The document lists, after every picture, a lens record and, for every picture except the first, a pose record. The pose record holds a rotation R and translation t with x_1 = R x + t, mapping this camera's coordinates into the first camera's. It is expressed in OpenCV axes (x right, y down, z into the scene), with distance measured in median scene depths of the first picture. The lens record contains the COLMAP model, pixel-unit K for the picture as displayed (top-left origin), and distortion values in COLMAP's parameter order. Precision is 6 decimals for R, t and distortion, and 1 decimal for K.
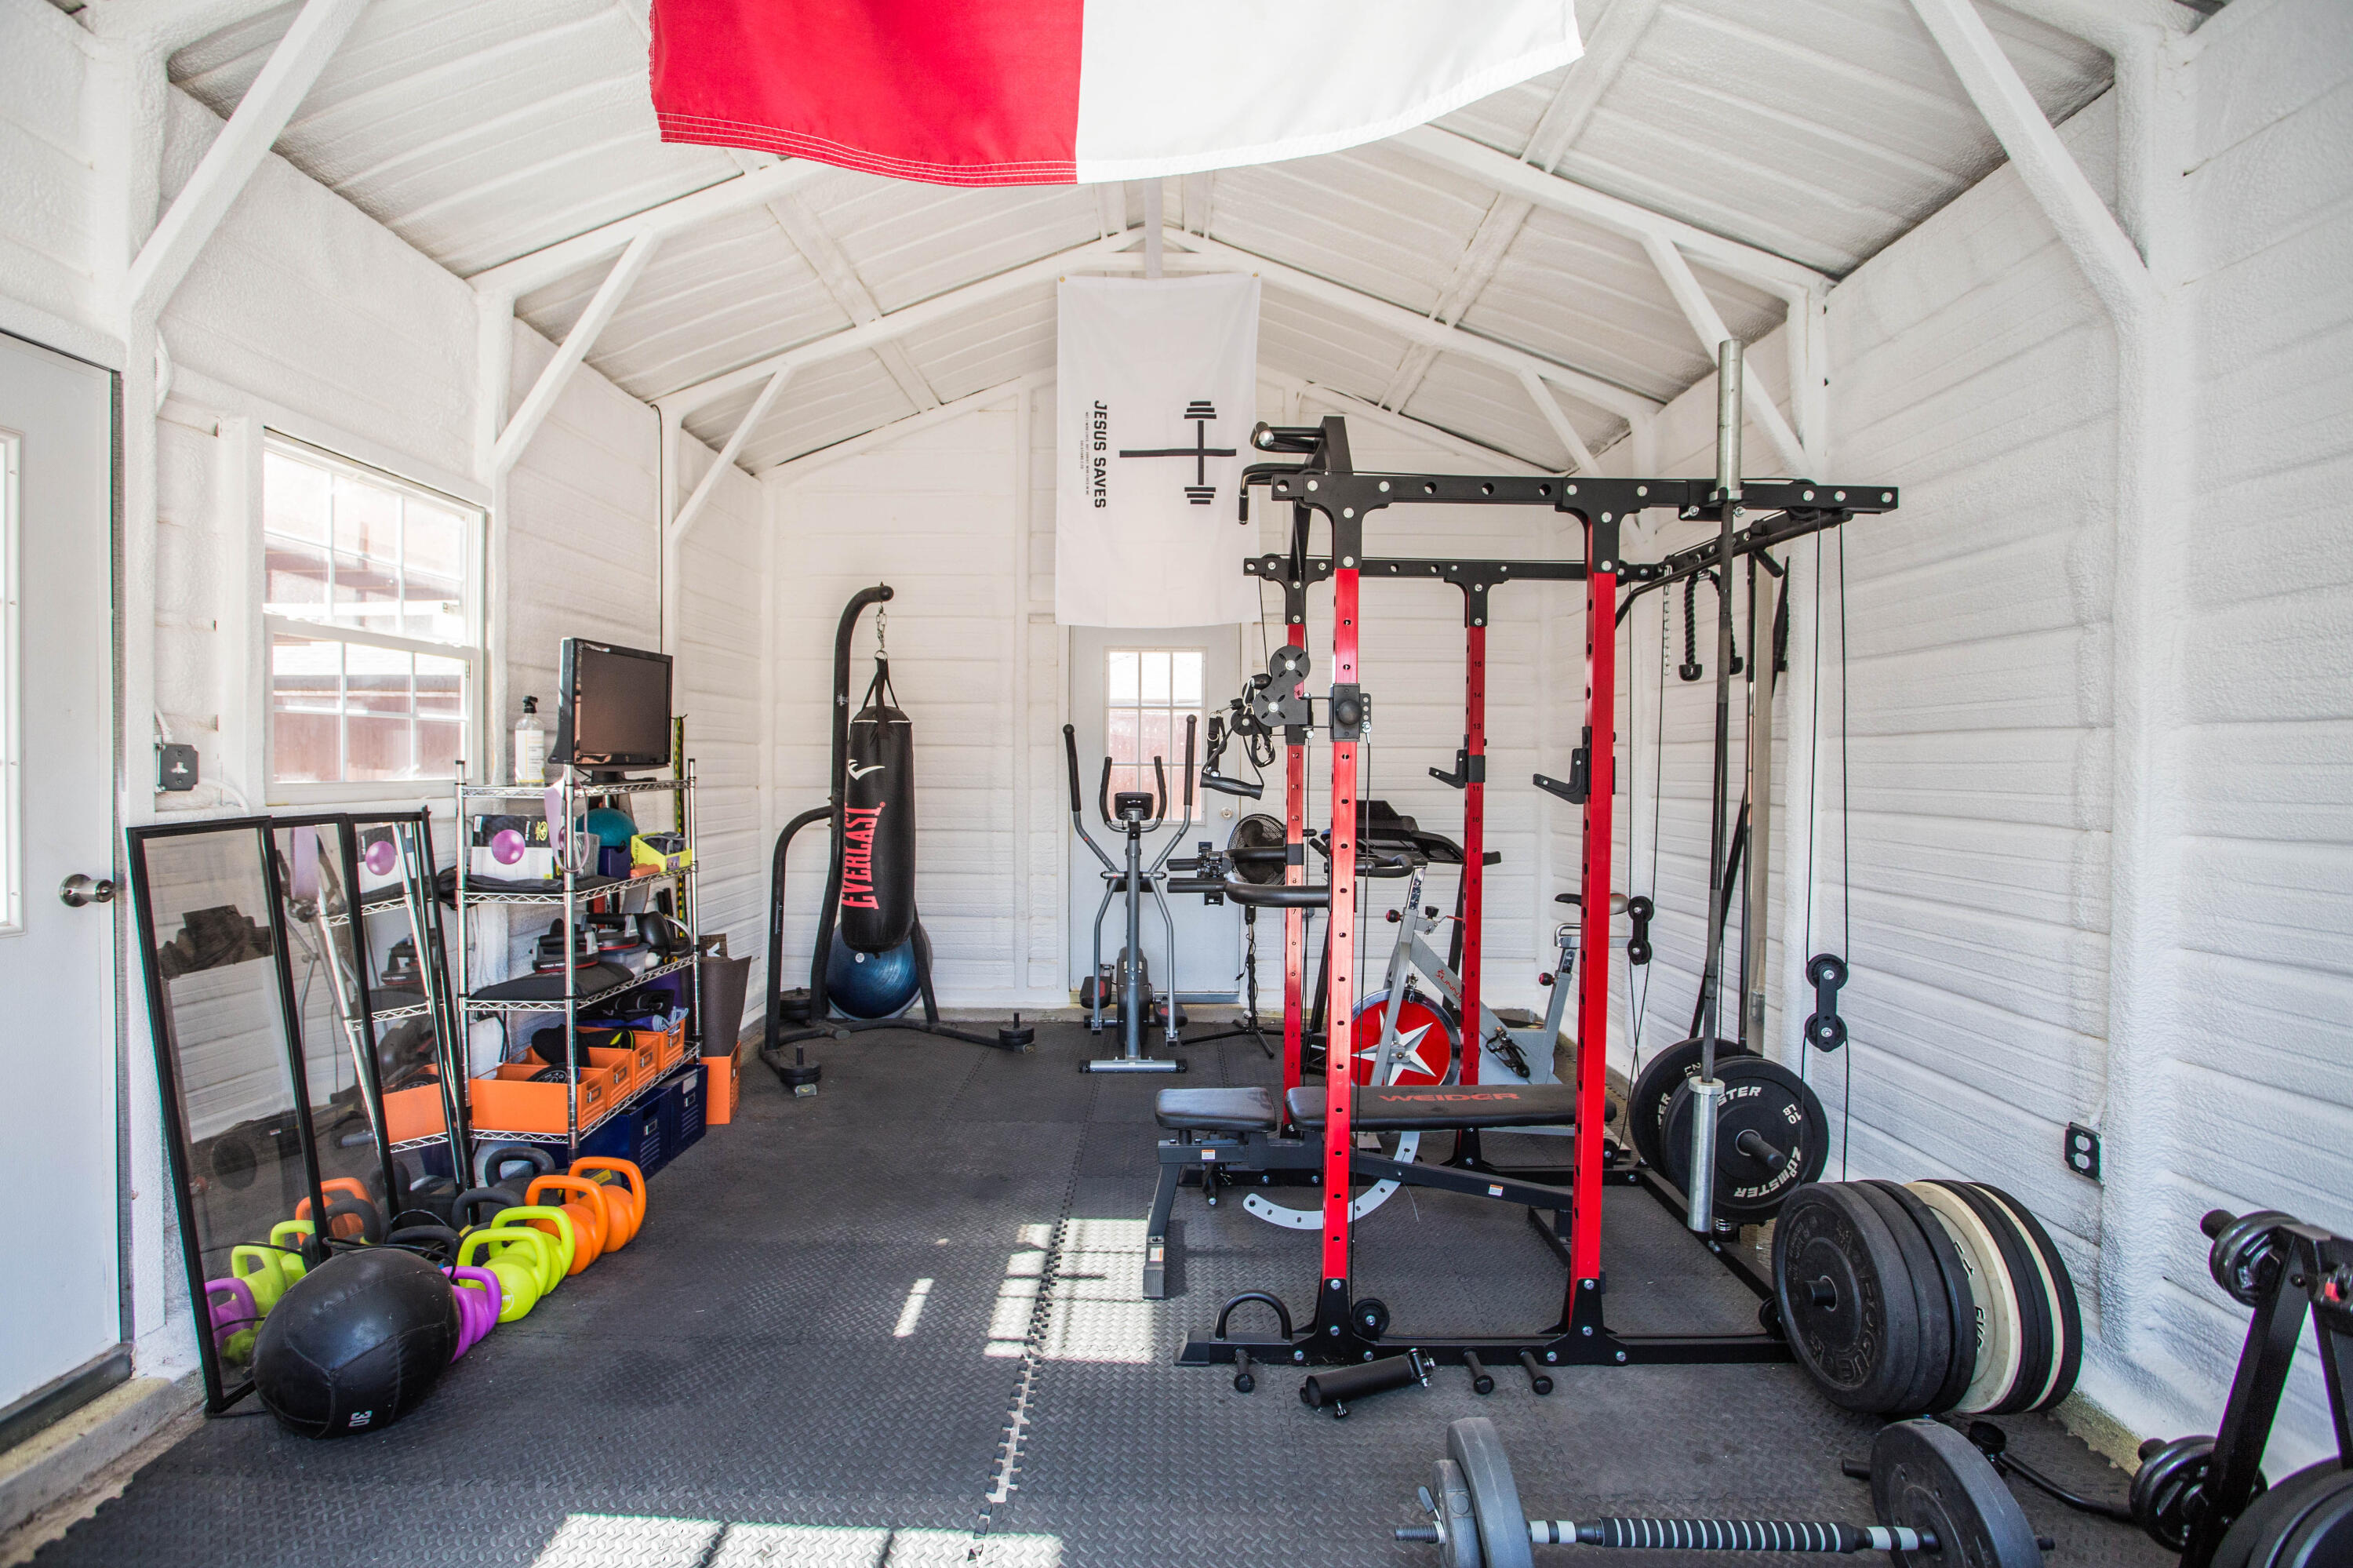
lens RADIAL K [[1162.0, 0, 1165.0], [0, 1162.0, 777.0], [0, 0, 1]] dist [-0.071356, 0.029859]
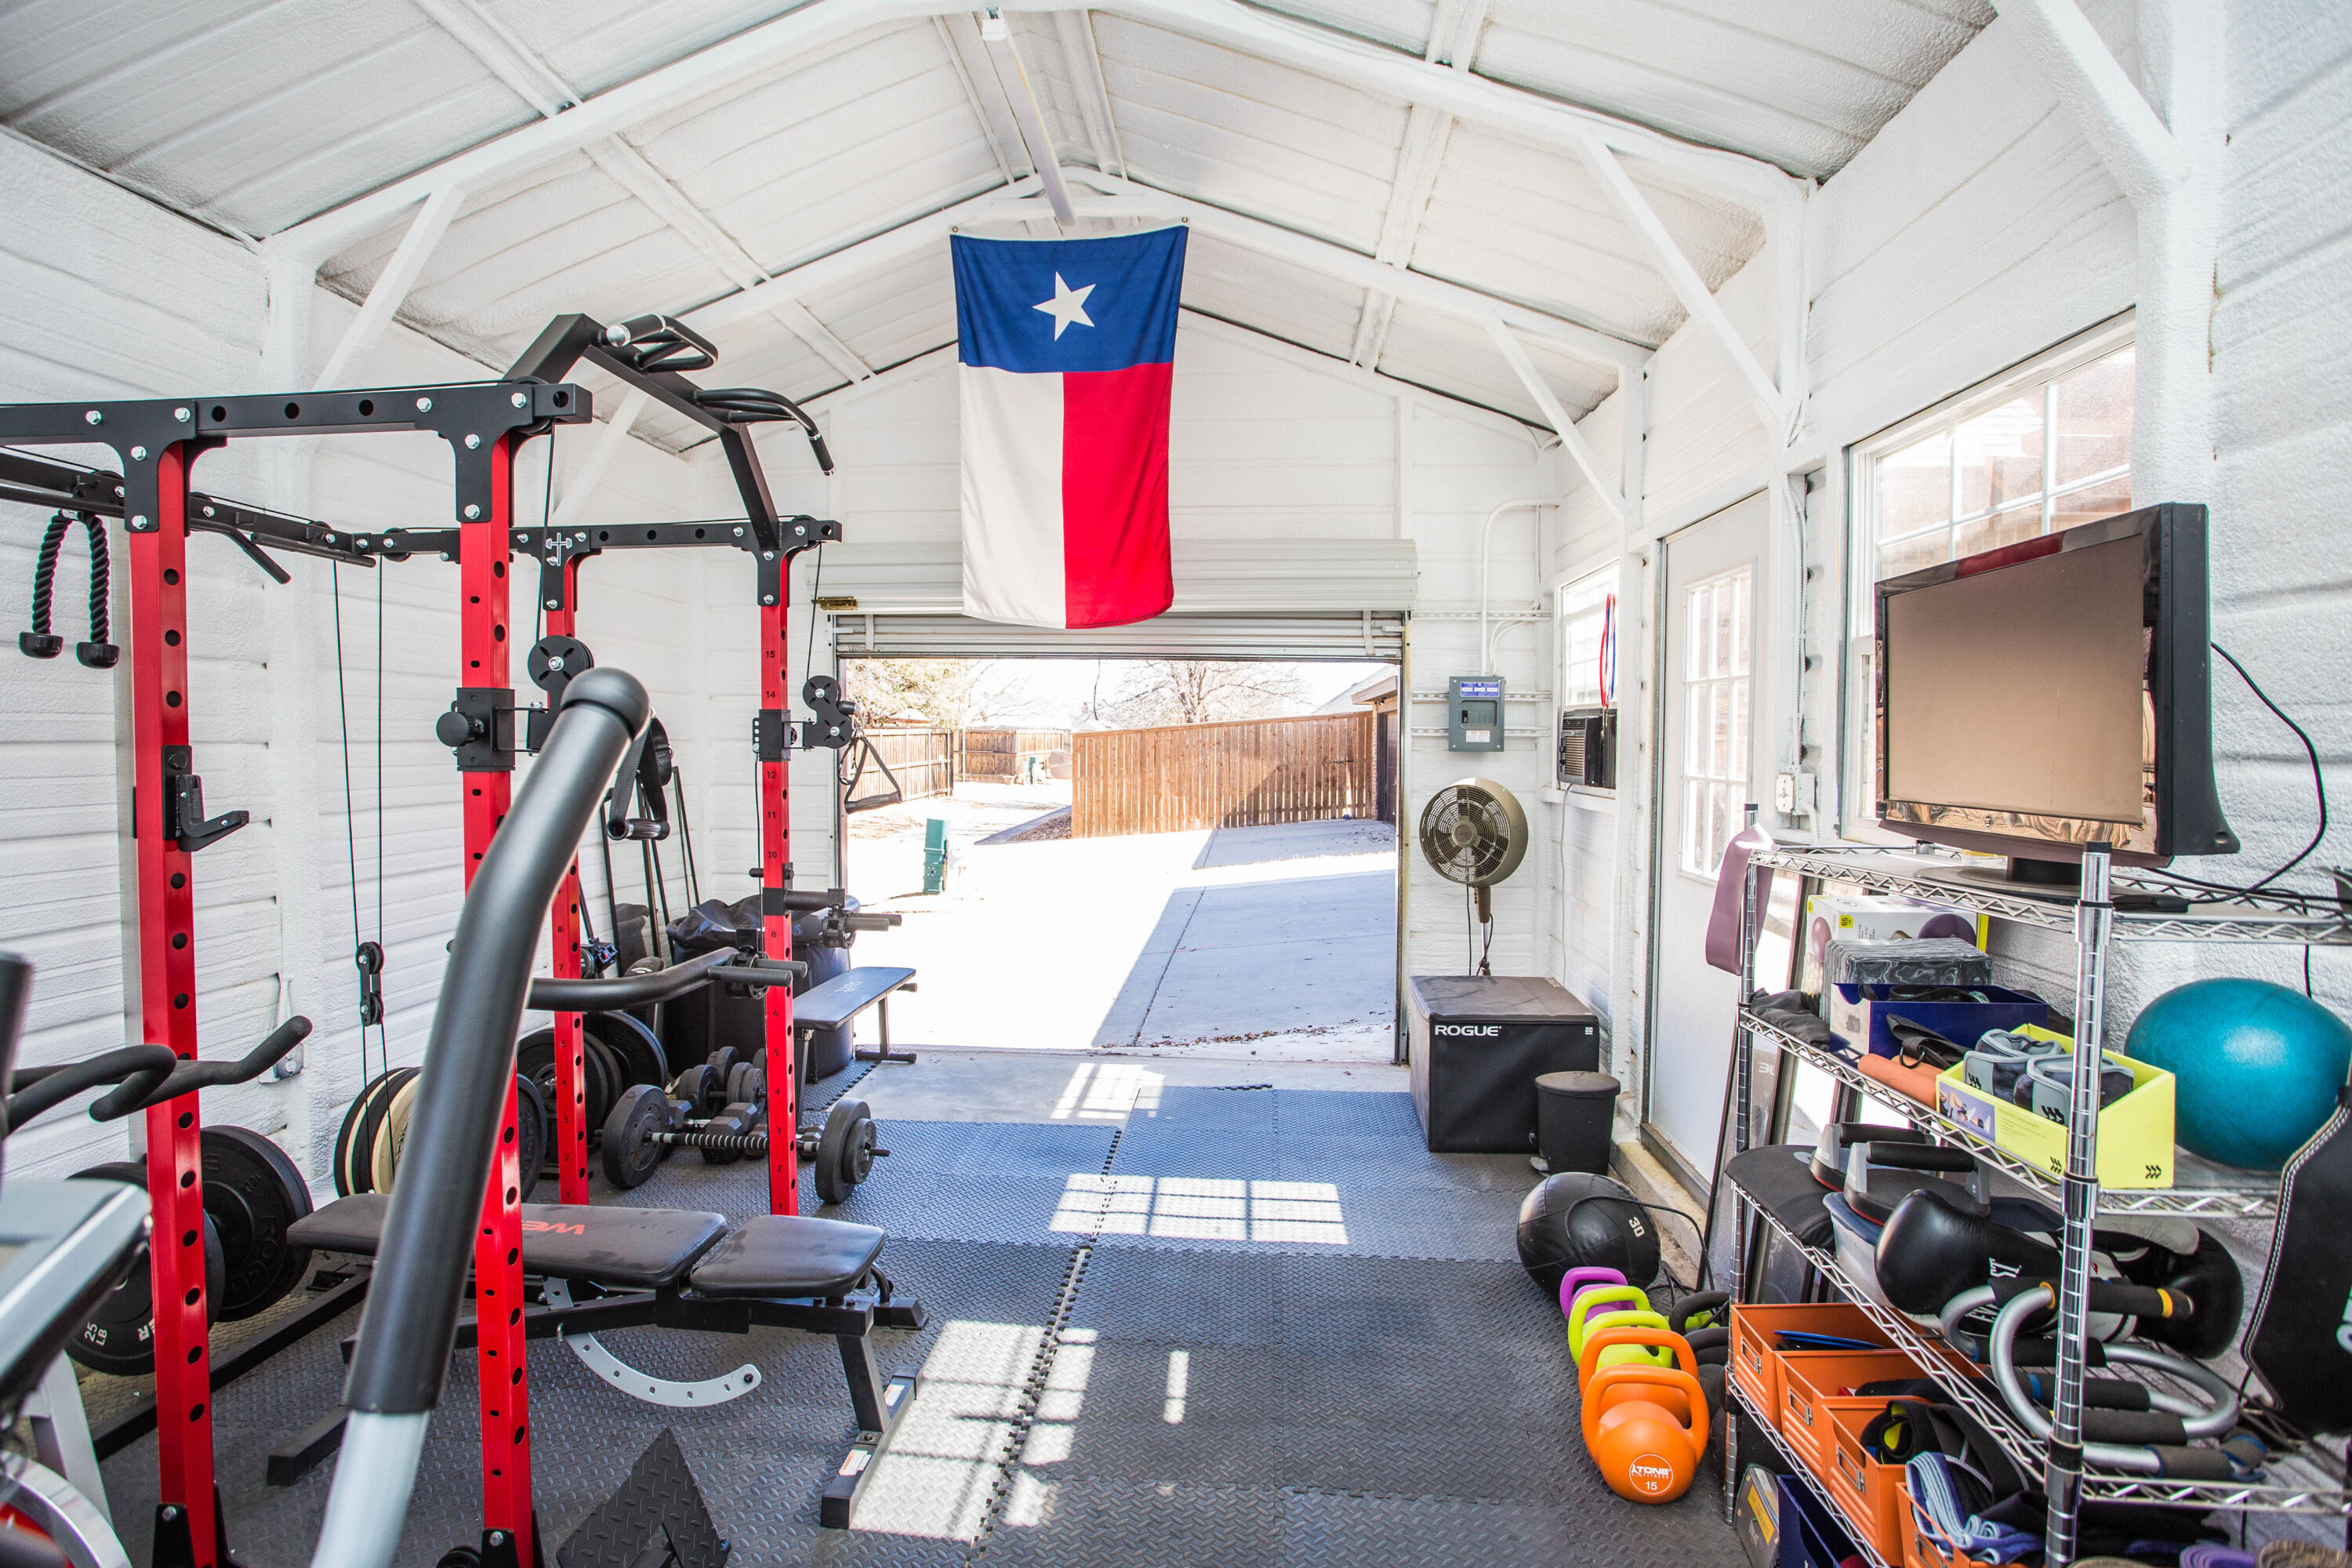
lens RADIAL K [[1161.5, 0, 1164.6], [0, 1161.5, 777.0], [0, 0, 1]] dist [-0.071356, 0.029859]
pose [[-0.997130, -0.012898, 0.074607, -0.261288], [-0.009248, 0.998753, 0.049063, -0.064111], [-0.075146, 0.048233, -0.996005, 1.814345]]
